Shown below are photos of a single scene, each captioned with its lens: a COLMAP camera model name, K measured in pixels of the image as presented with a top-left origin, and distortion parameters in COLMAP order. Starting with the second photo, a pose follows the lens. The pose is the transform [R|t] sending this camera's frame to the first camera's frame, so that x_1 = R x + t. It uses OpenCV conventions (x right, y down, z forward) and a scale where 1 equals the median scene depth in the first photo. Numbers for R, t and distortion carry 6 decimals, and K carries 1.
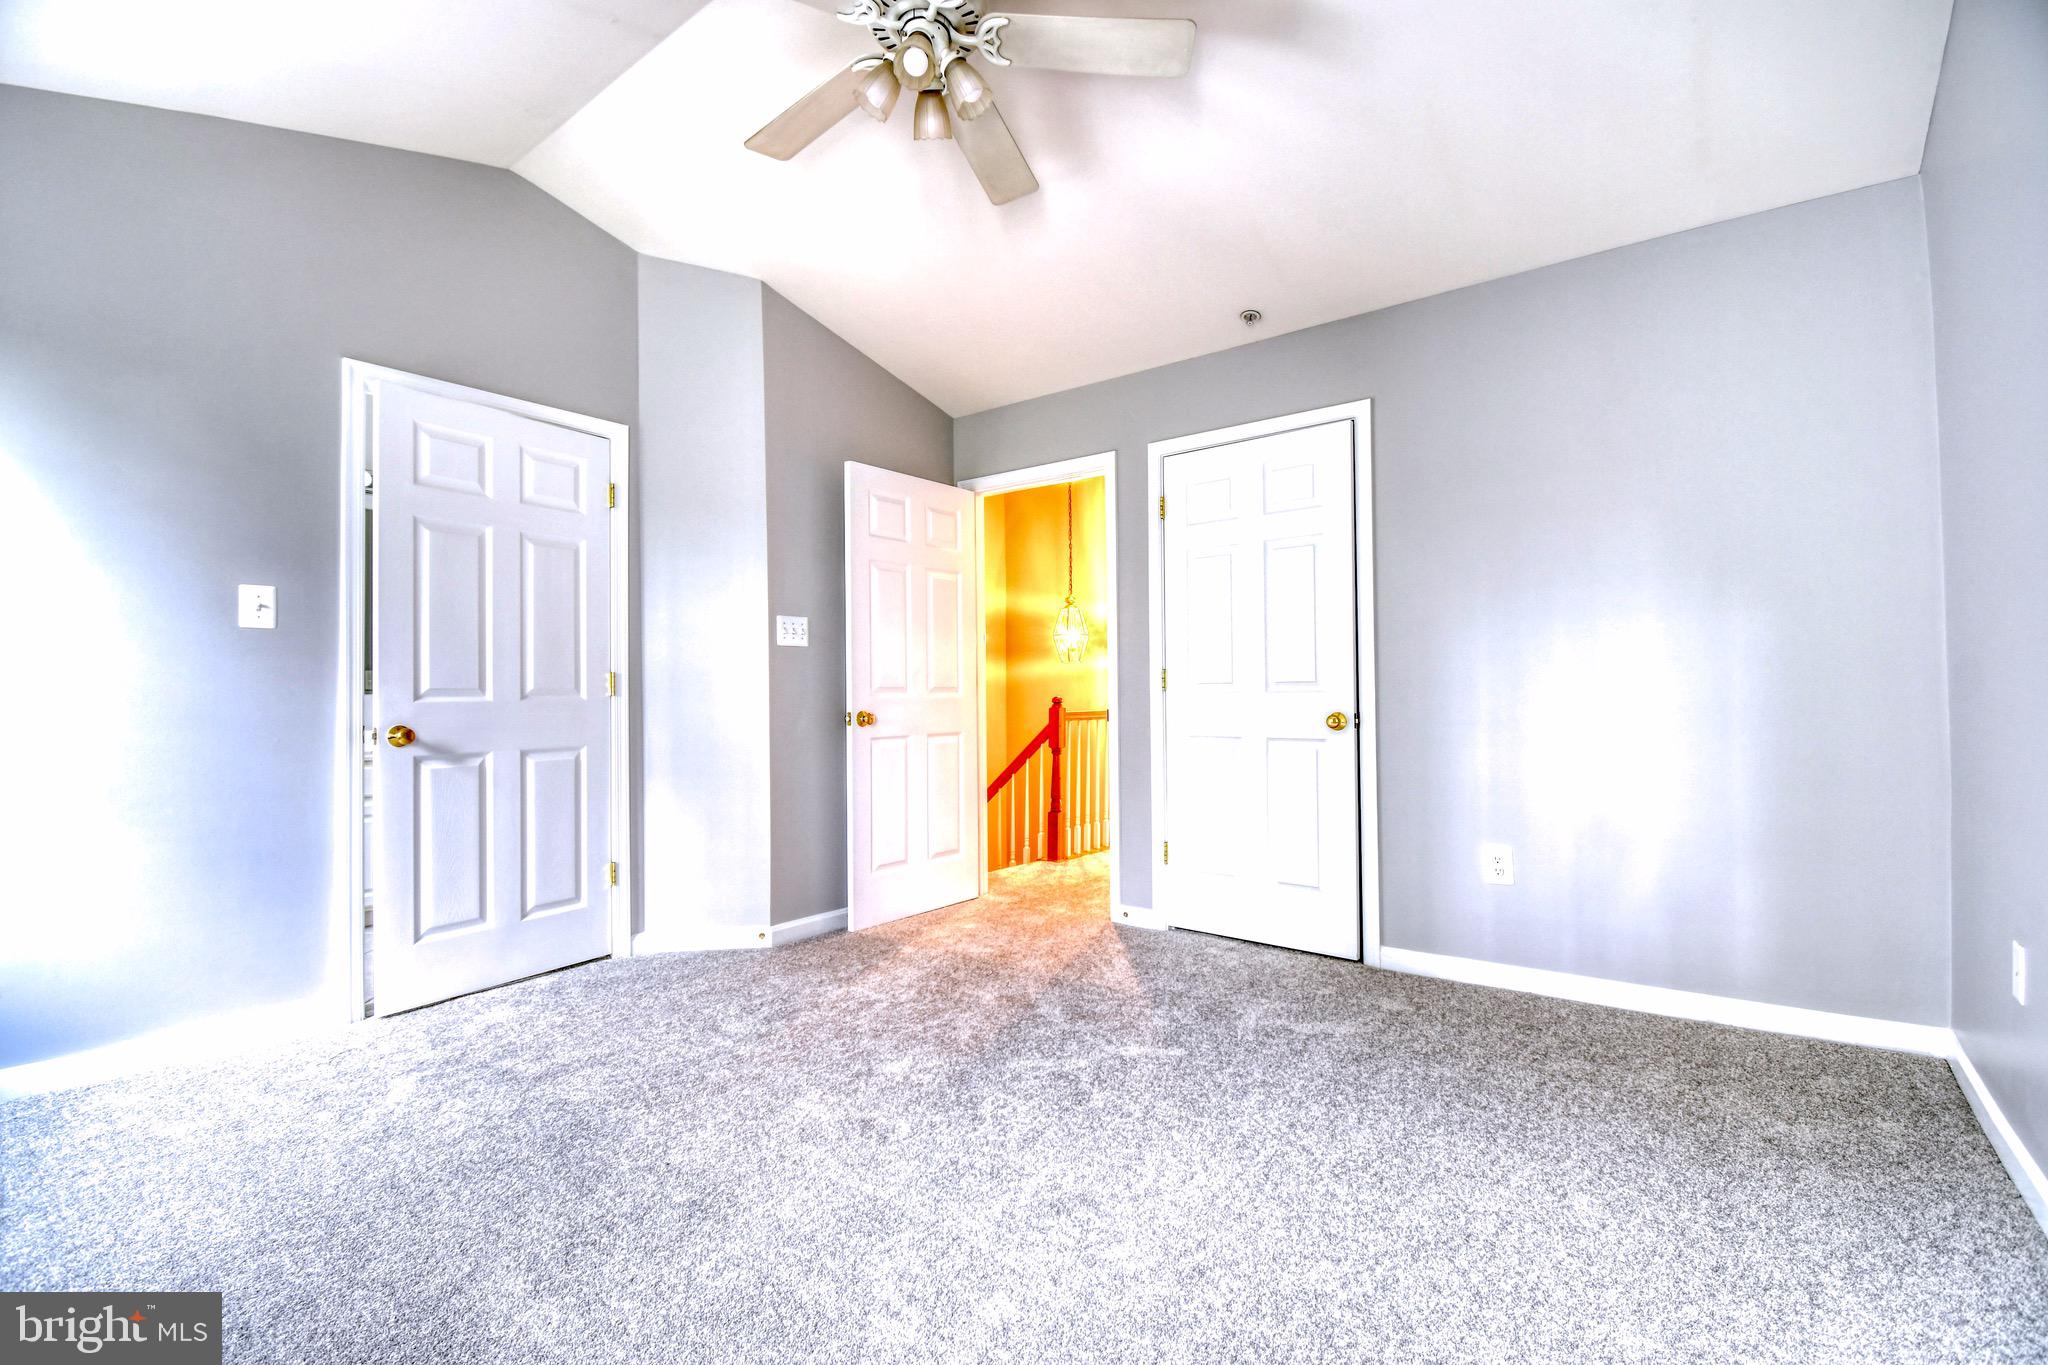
lens RADIAL K [[941.3, 0, 1008.4], [0, 941.3, 686.7], [0, 0, 1]] dist [0.021408, -0.025951]
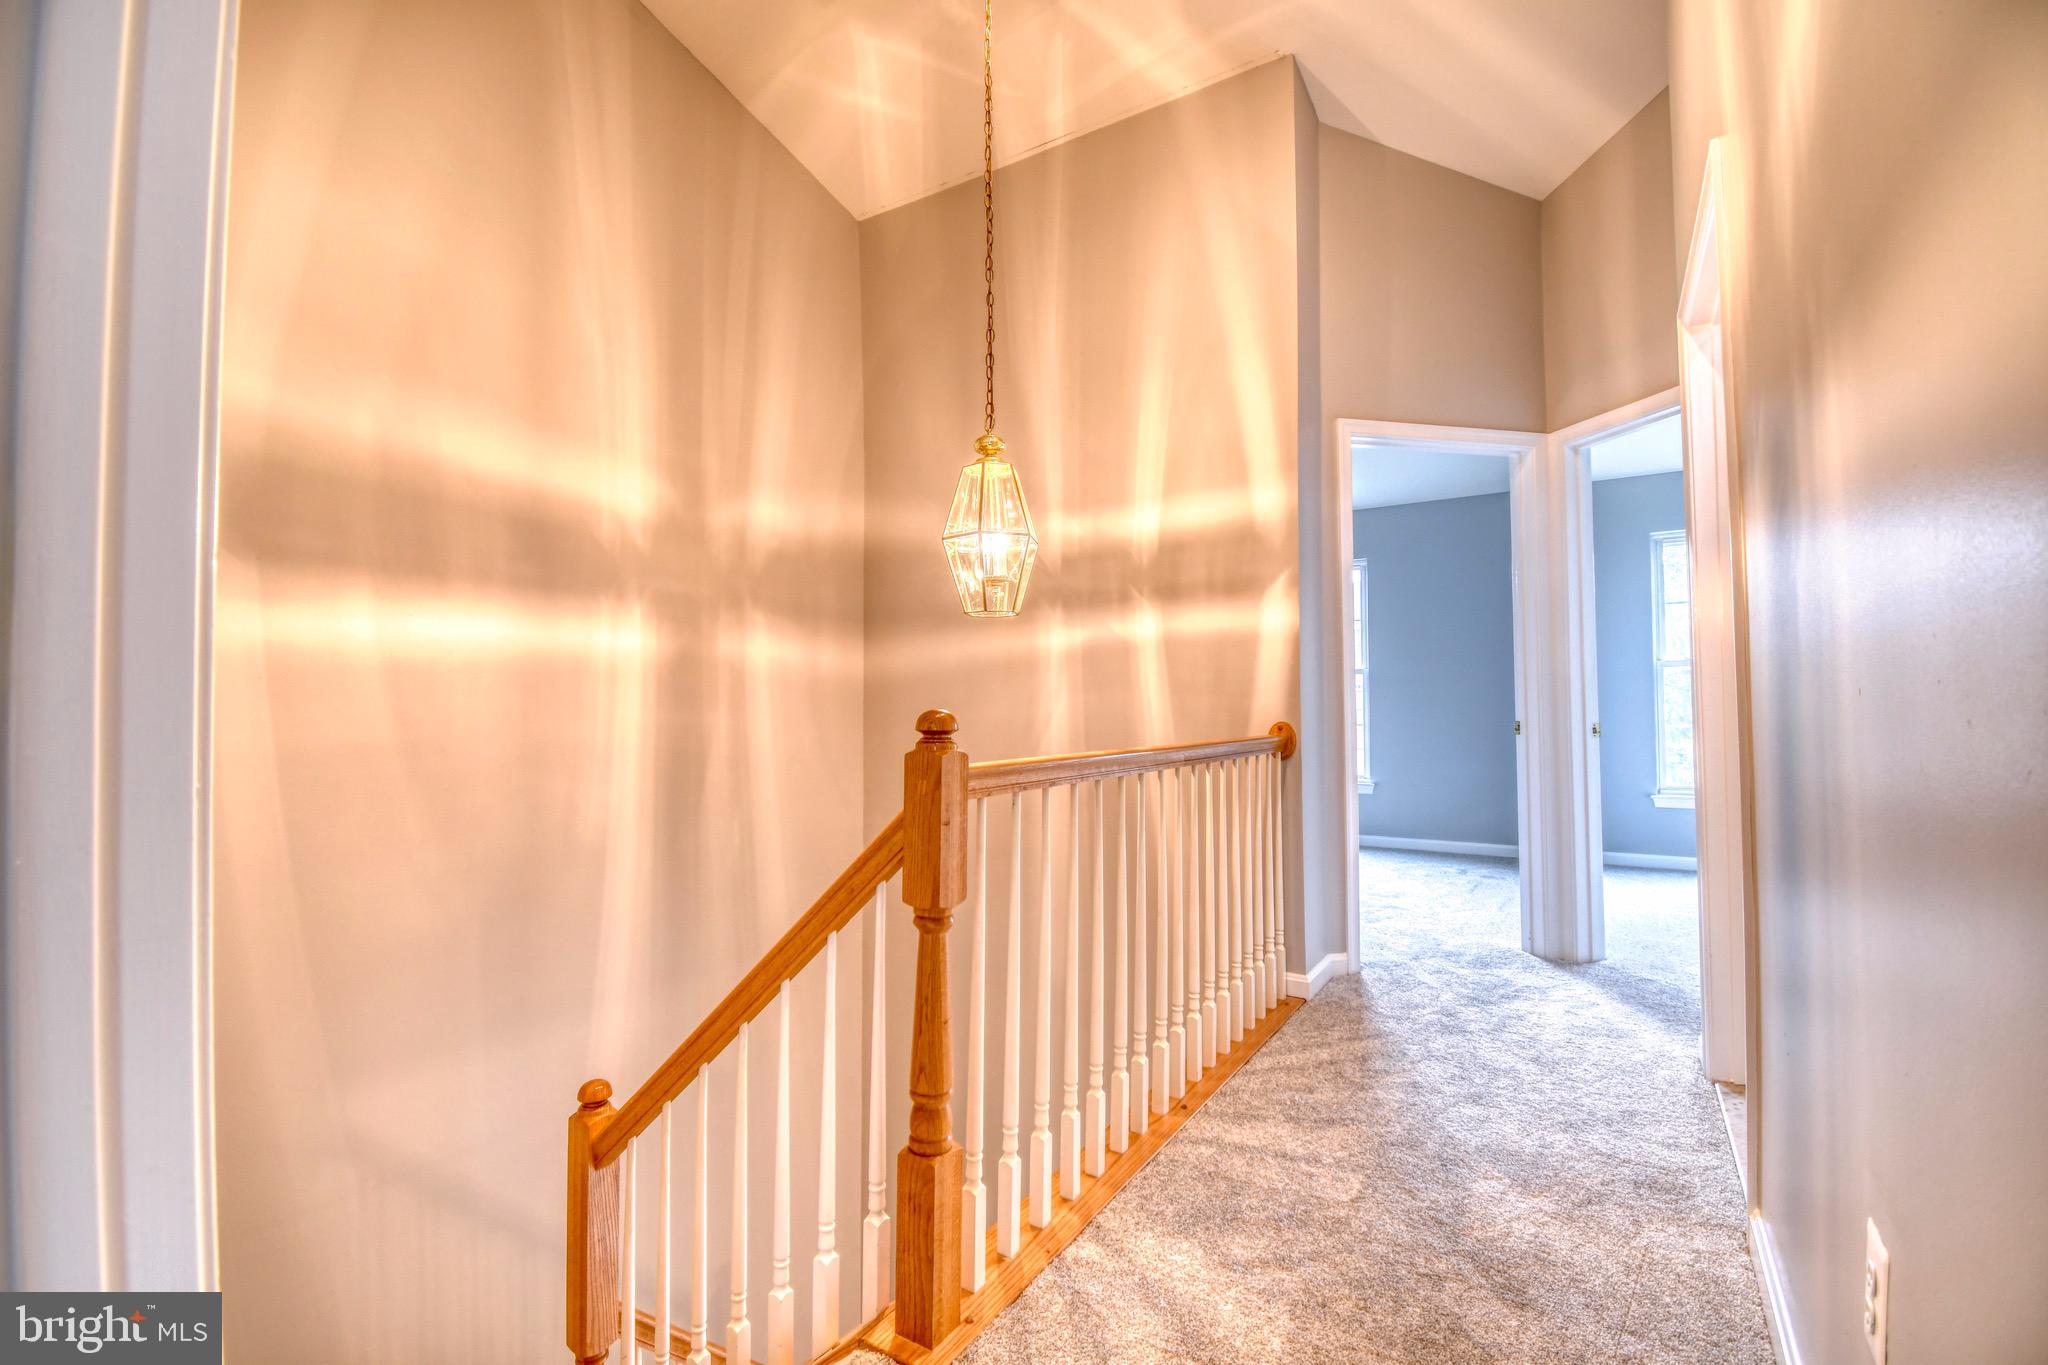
lens RADIAL K [[941.3, 0, 1008.4], [0, 941.3, 686.7], [0, 0, 1]] dist [0.021408, -0.025951]
pose [[0.996641, 0.003809, 0.081810, 0.049988], [-0.002857, 0.999927, -0.011753, 0.006650], [-0.081849, 0.011480, 0.996579, 0.723712]]
